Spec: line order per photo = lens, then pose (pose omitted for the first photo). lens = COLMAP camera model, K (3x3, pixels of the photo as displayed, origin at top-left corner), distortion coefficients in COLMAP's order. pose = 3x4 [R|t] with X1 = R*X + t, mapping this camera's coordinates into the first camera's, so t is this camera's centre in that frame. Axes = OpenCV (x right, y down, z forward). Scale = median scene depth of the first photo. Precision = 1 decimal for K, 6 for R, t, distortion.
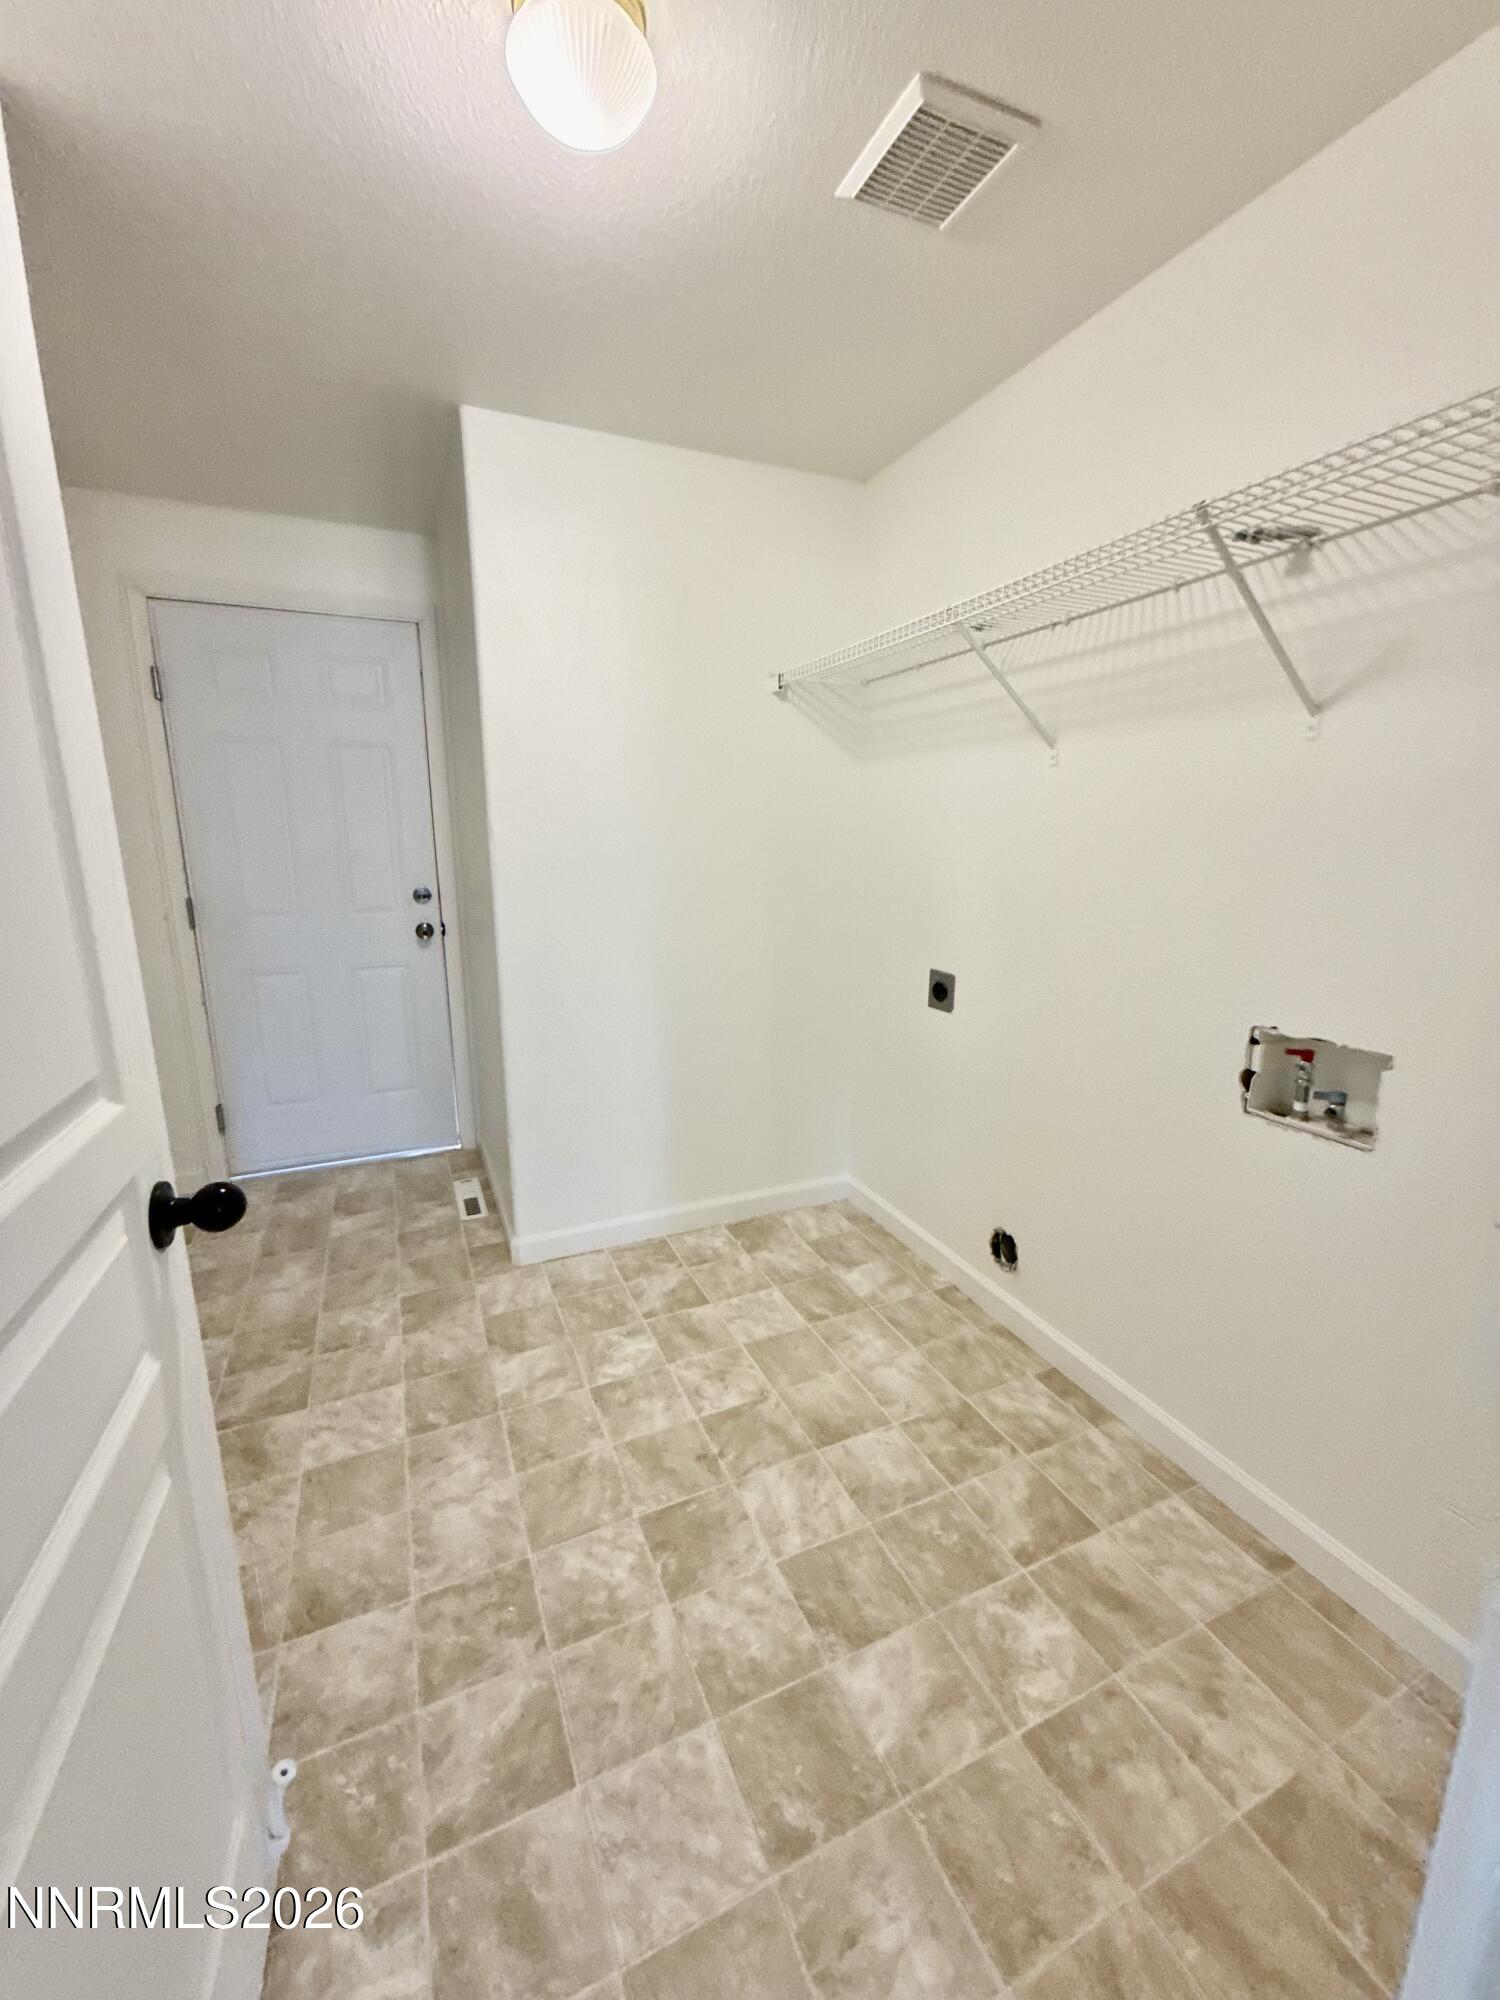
lens RADIAL K [[796.3, 0, 751.4], [0, 796.3, 995.0], [0, 0, 1]] dist [-0.001769, 0.000265]
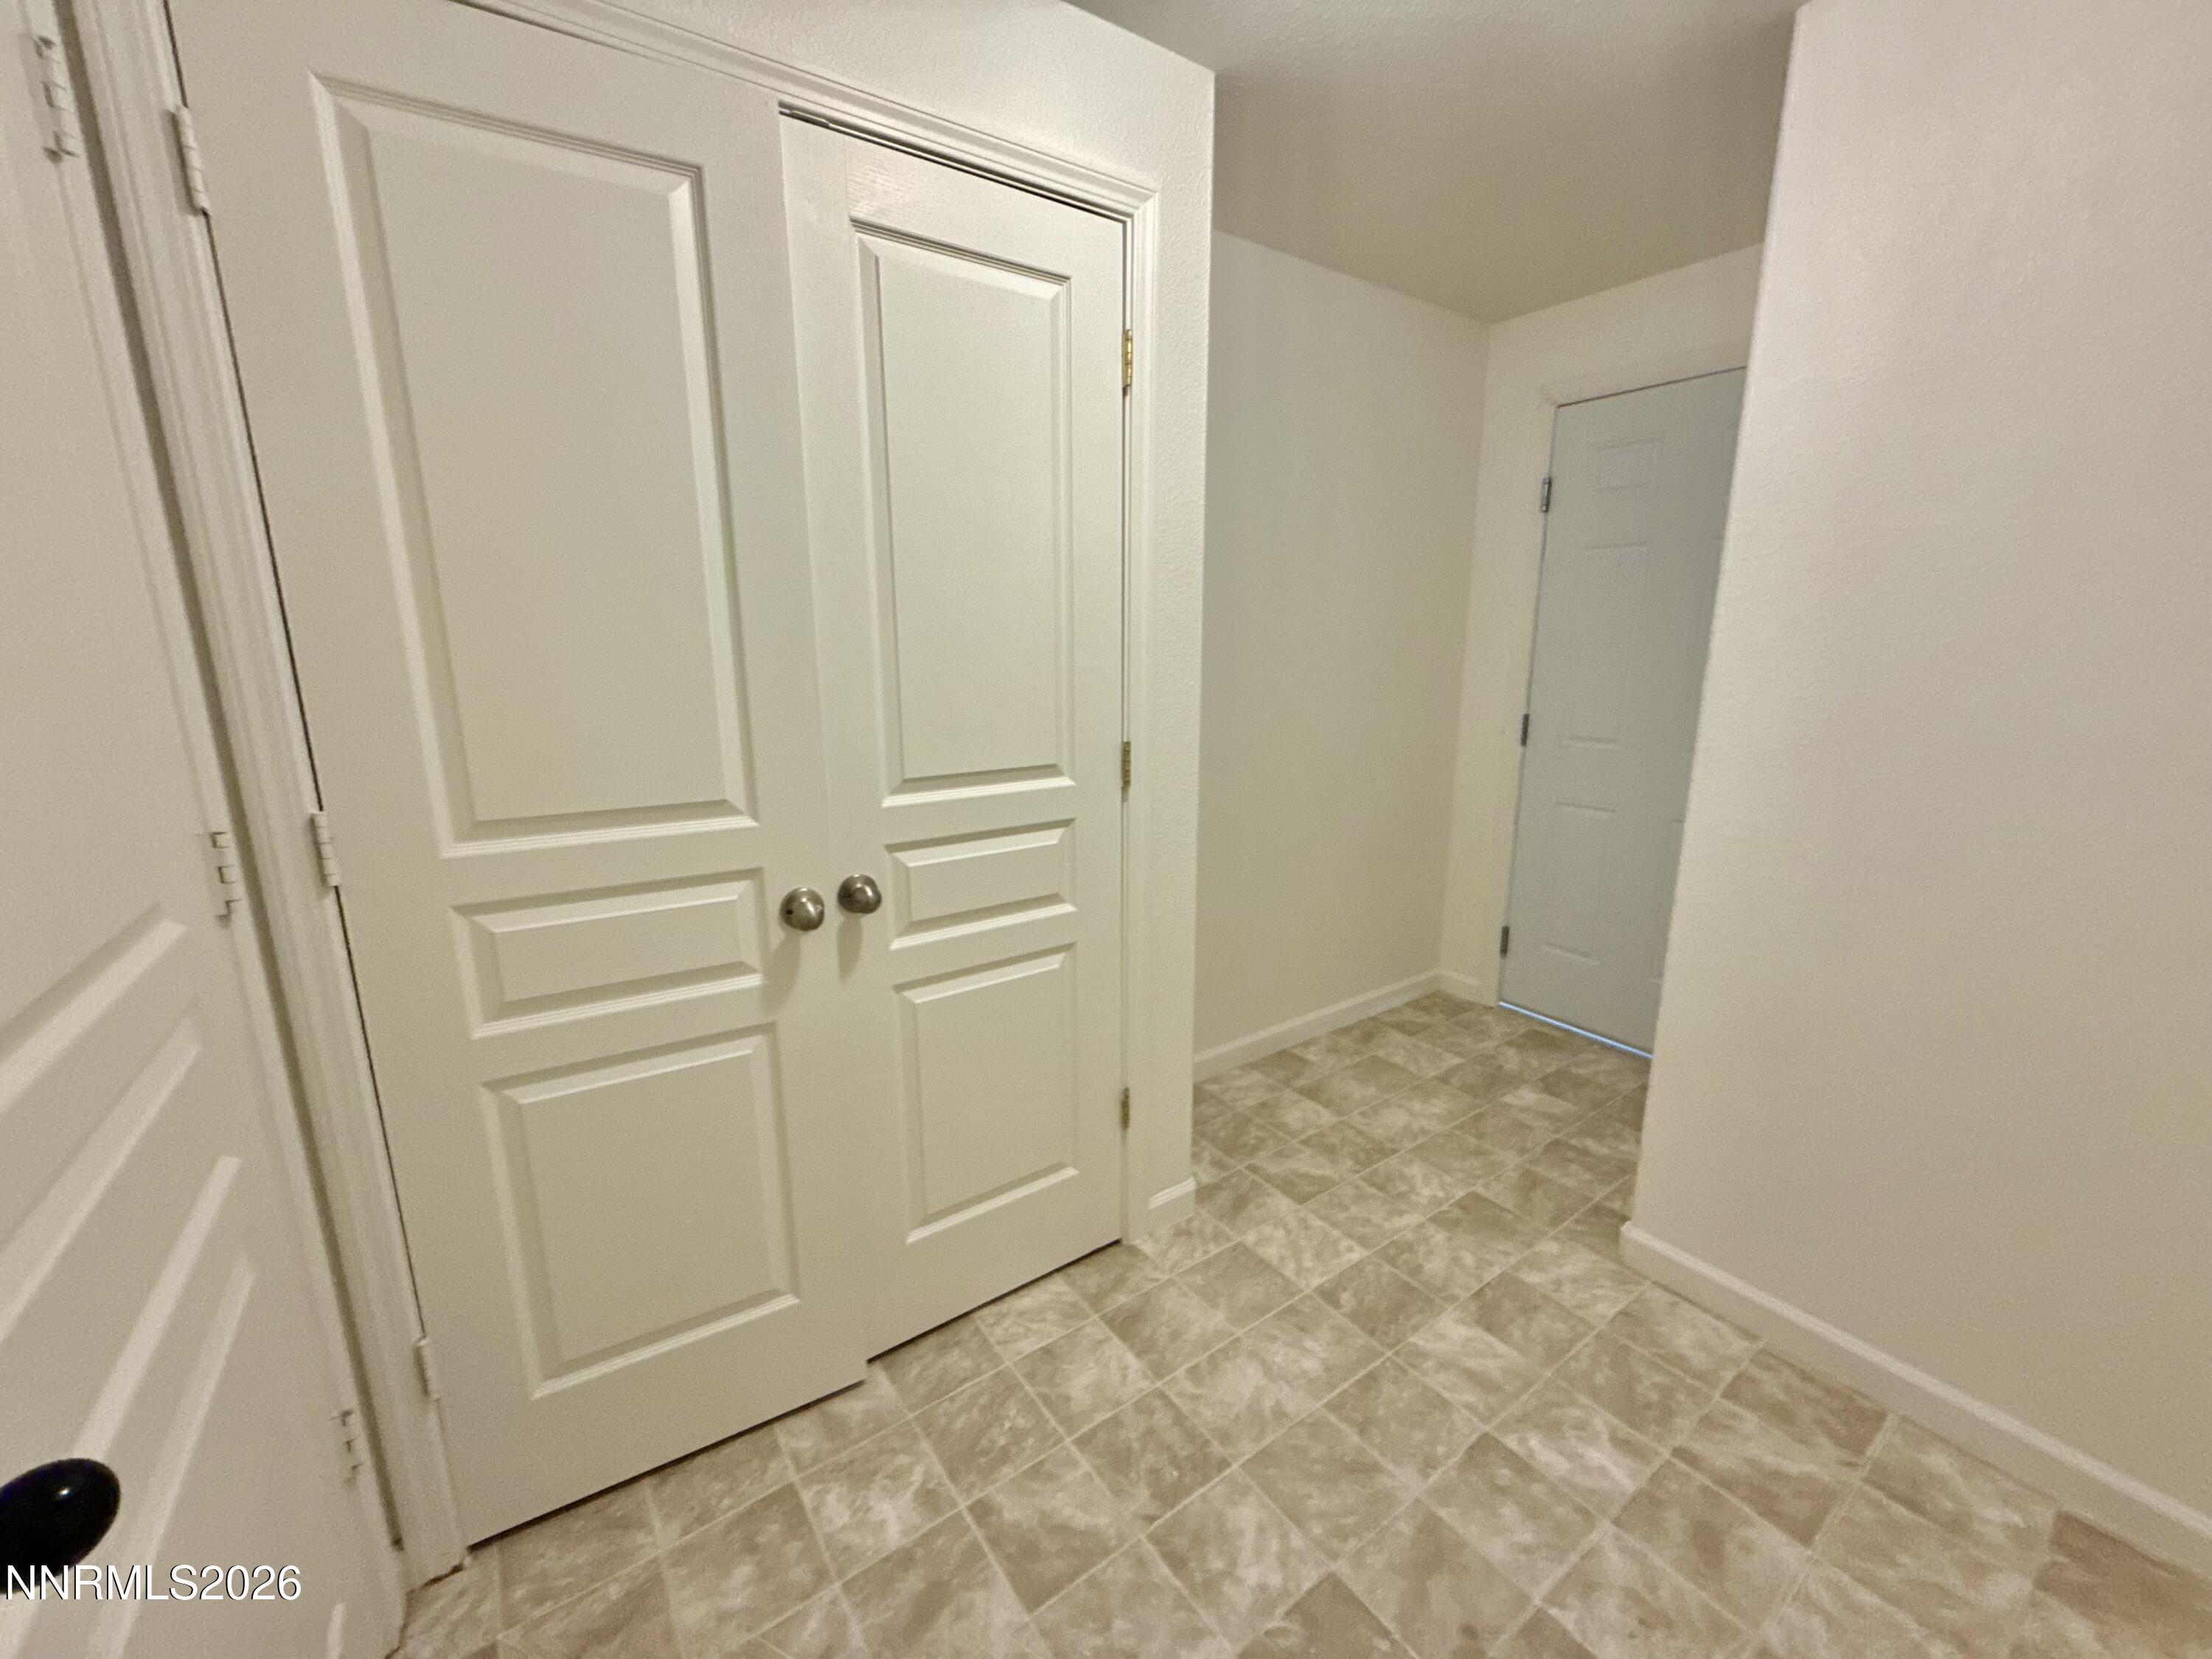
lens RADIAL K [[880.7, 0, 1099.1], [0, 880.7, 825.3], [0, 0, 1]] dist [-0.001769, 0.000265]
pose [[0.189054, 0.207079, -0.959884, 0.404424], [-0.201649, 0.964866, 0.168438, -0.104487], [0.961039, 0.161716, 0.224169, 0.417421]]
